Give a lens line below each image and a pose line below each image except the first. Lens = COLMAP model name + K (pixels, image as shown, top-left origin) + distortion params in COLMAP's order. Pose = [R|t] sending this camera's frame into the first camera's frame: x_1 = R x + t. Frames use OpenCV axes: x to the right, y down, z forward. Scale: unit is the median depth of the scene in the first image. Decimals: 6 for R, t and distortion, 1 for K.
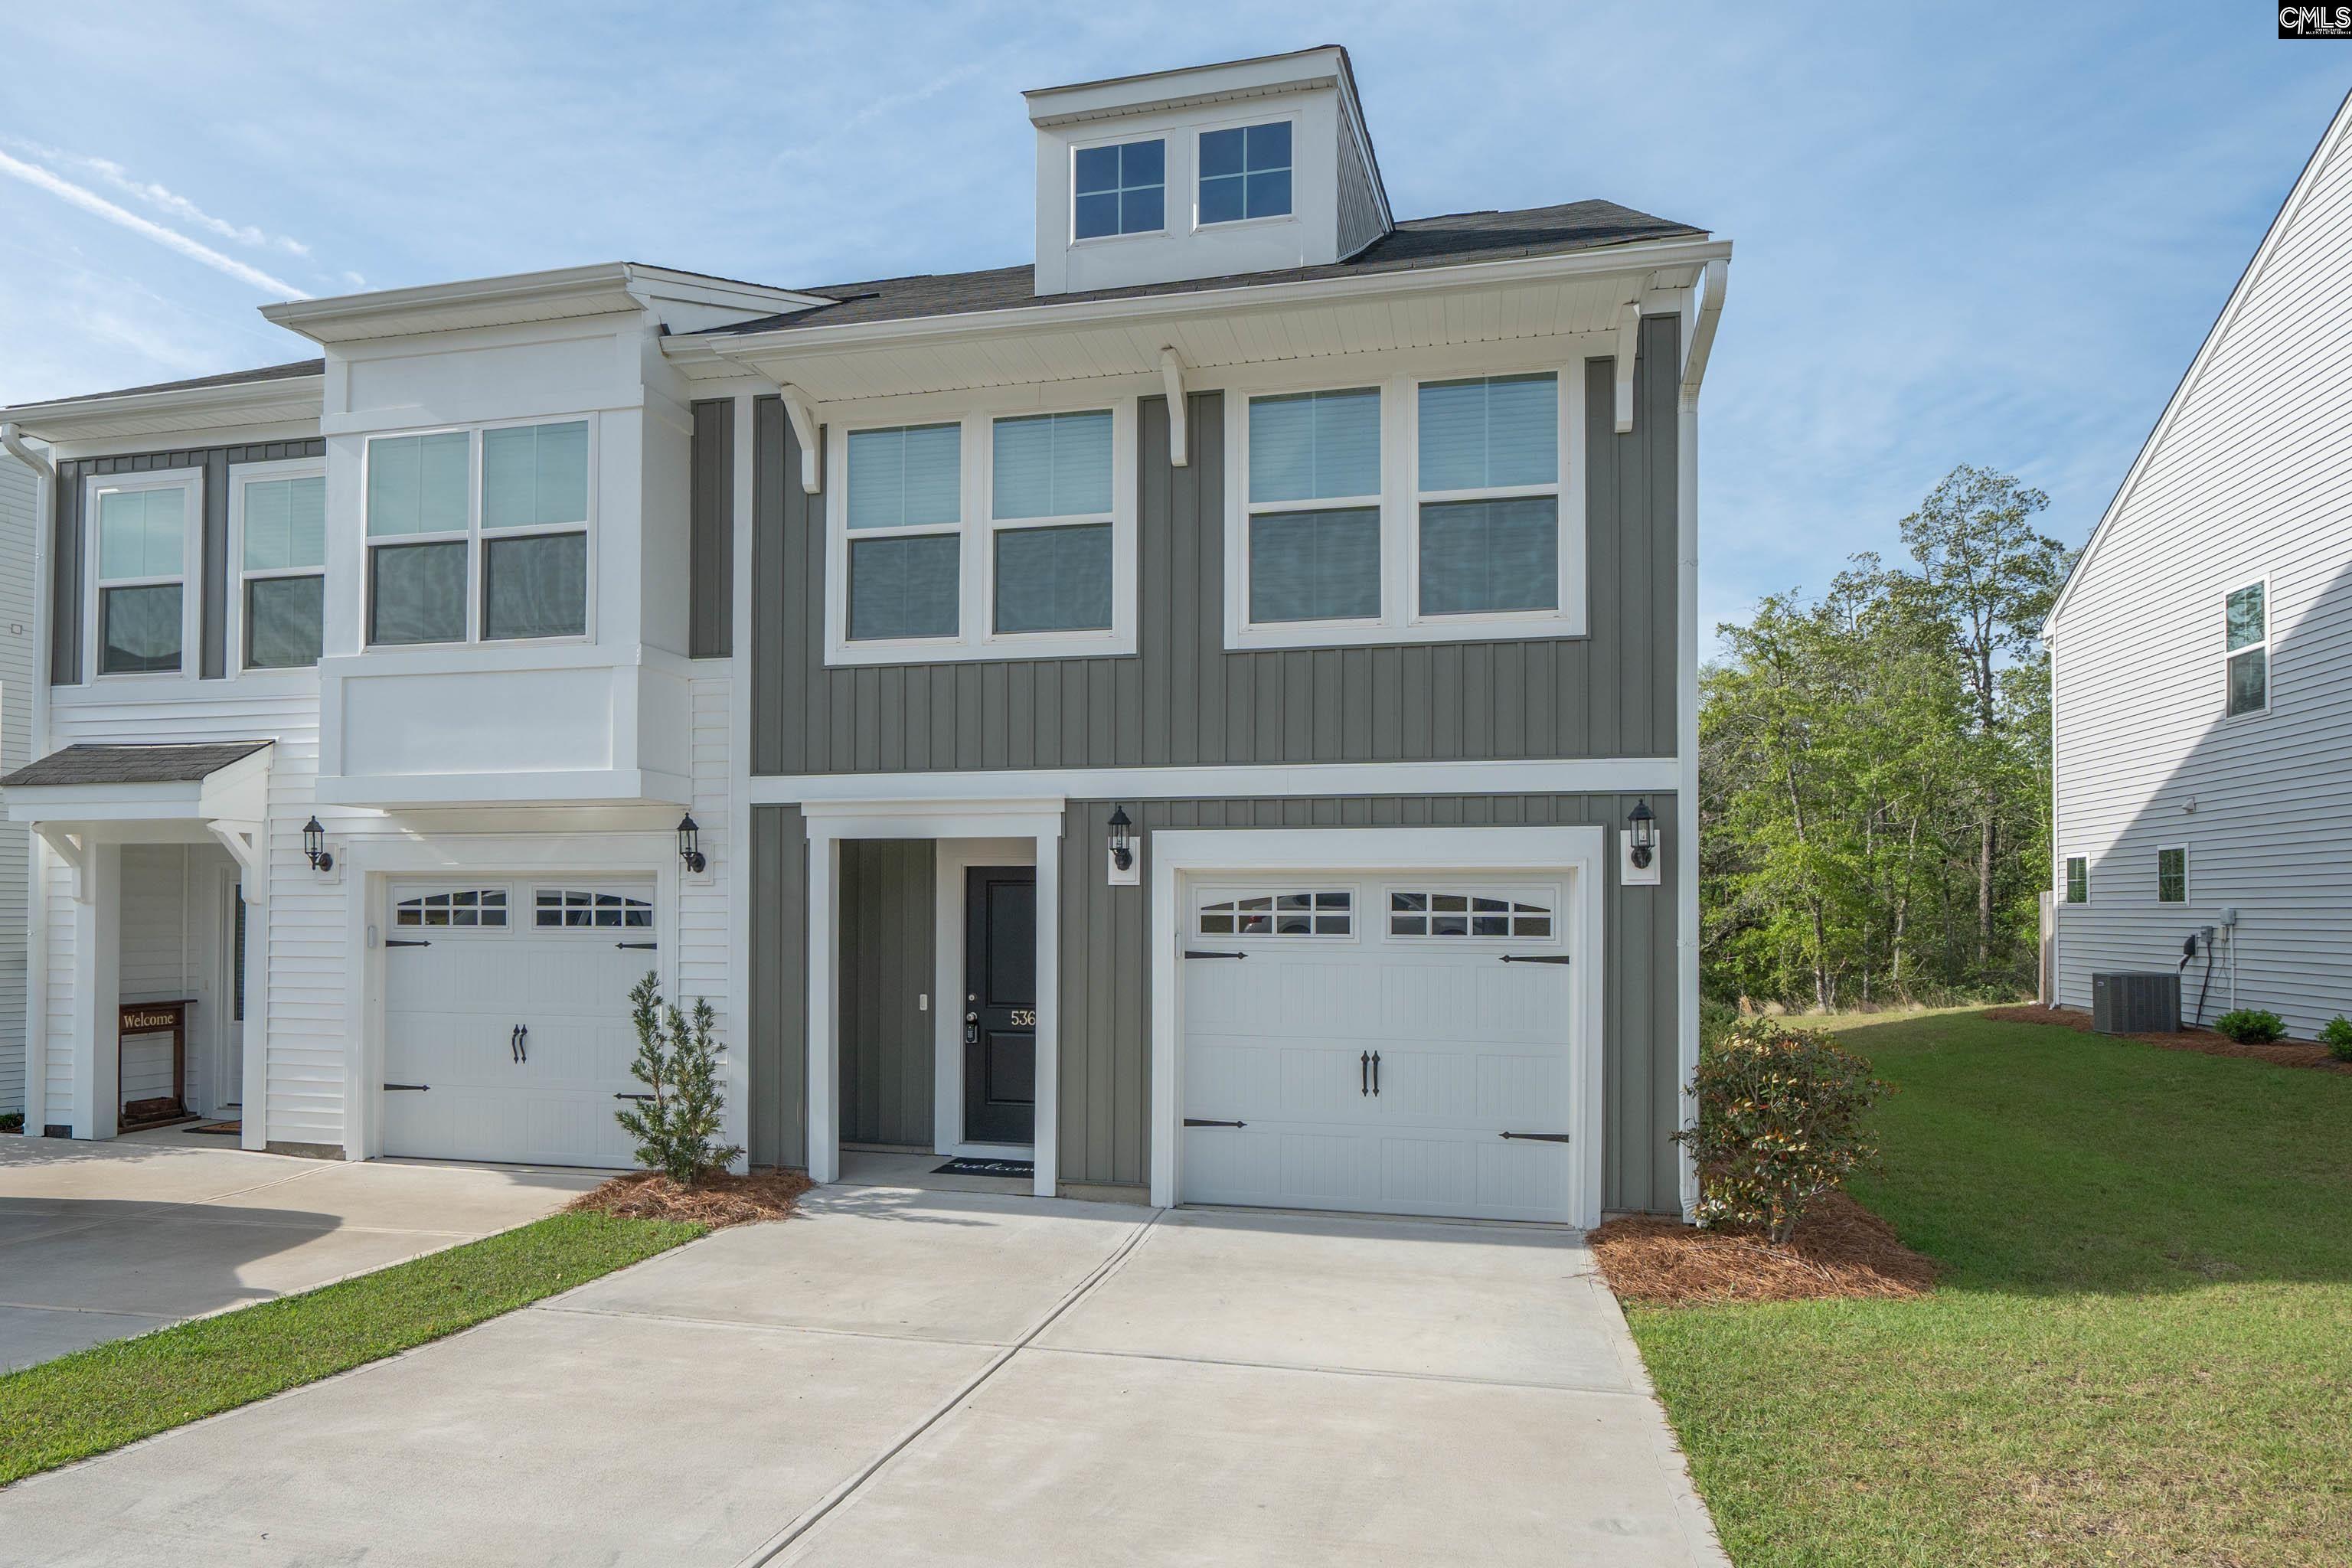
lens RADIAL K [[1066.7, 0, 916.6], [0, 1066.7, 807.3], [0, 0, 1]] dist [-0.002623, -0.000159]
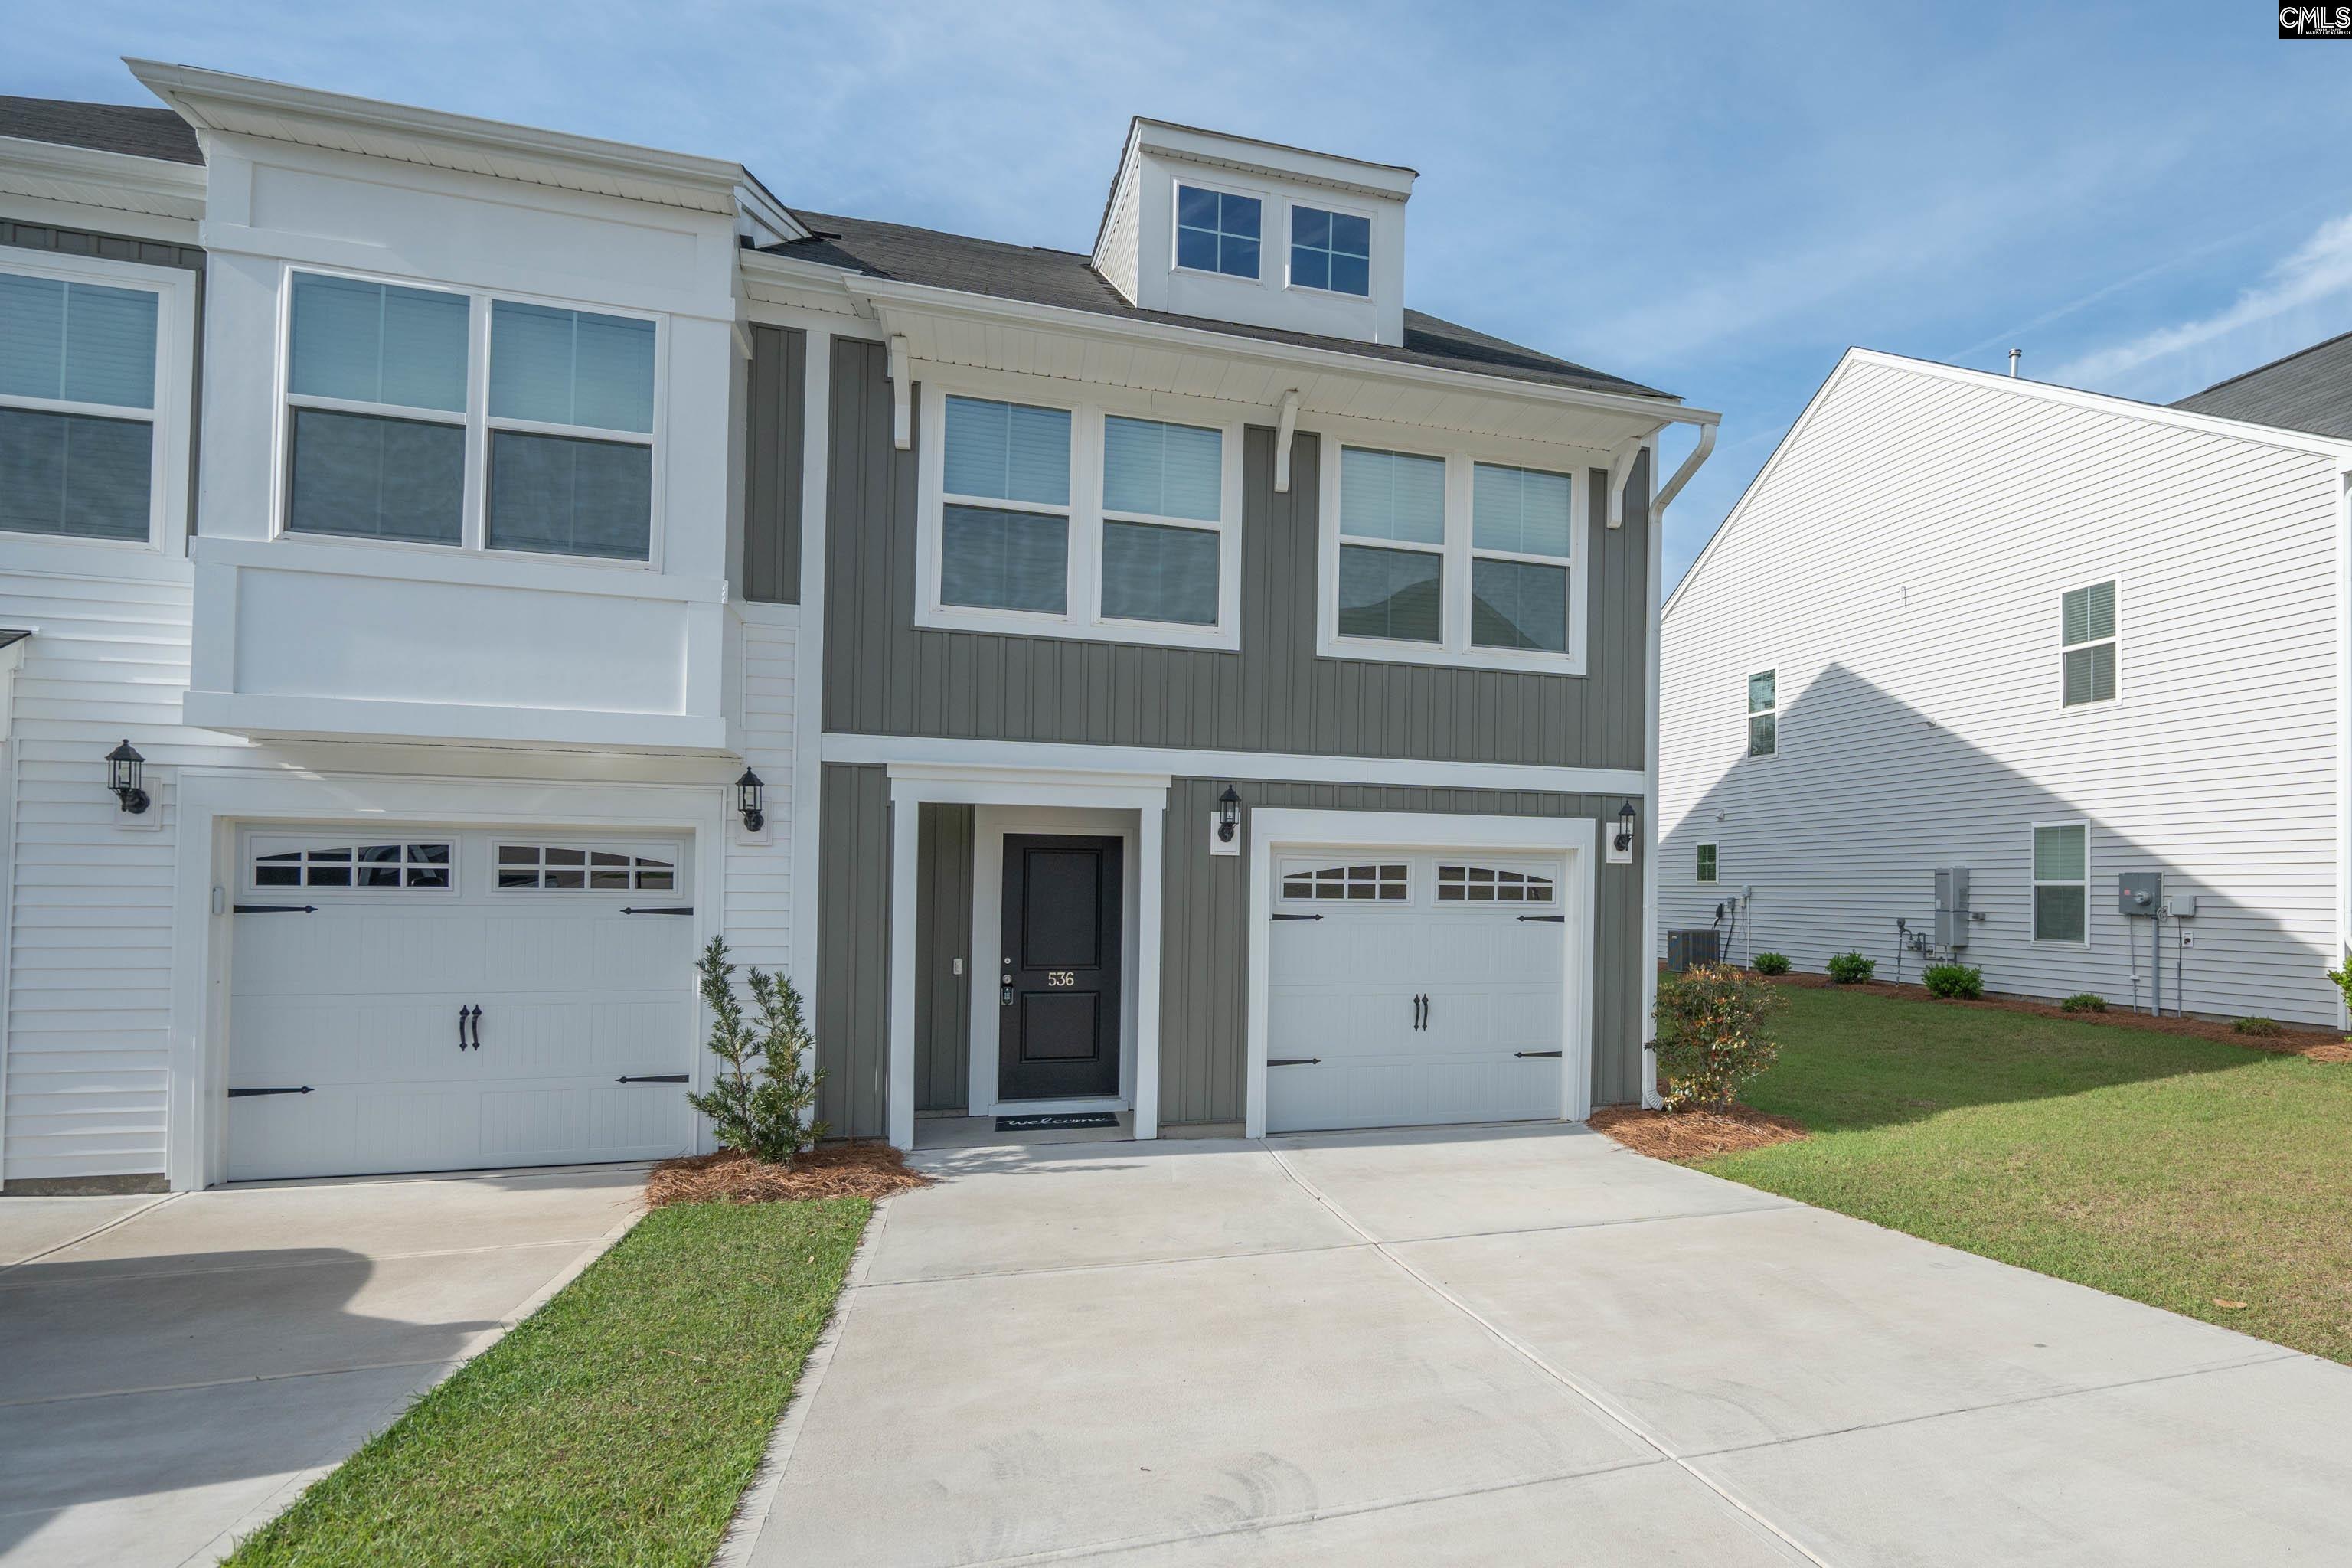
lens RADIAL K [[1050.6, 0, 1167.5], [0, 1050.6, 774.5], [0, 0, 1]] dist [-0.002028, 0.000882]
pose [[0.904740, 0.053439, 0.422599, -0.309782], [-0.052136, 0.998533, -0.014651, 0.007013], [-0.422762, -0.008777, 0.906198, 0.021678]]
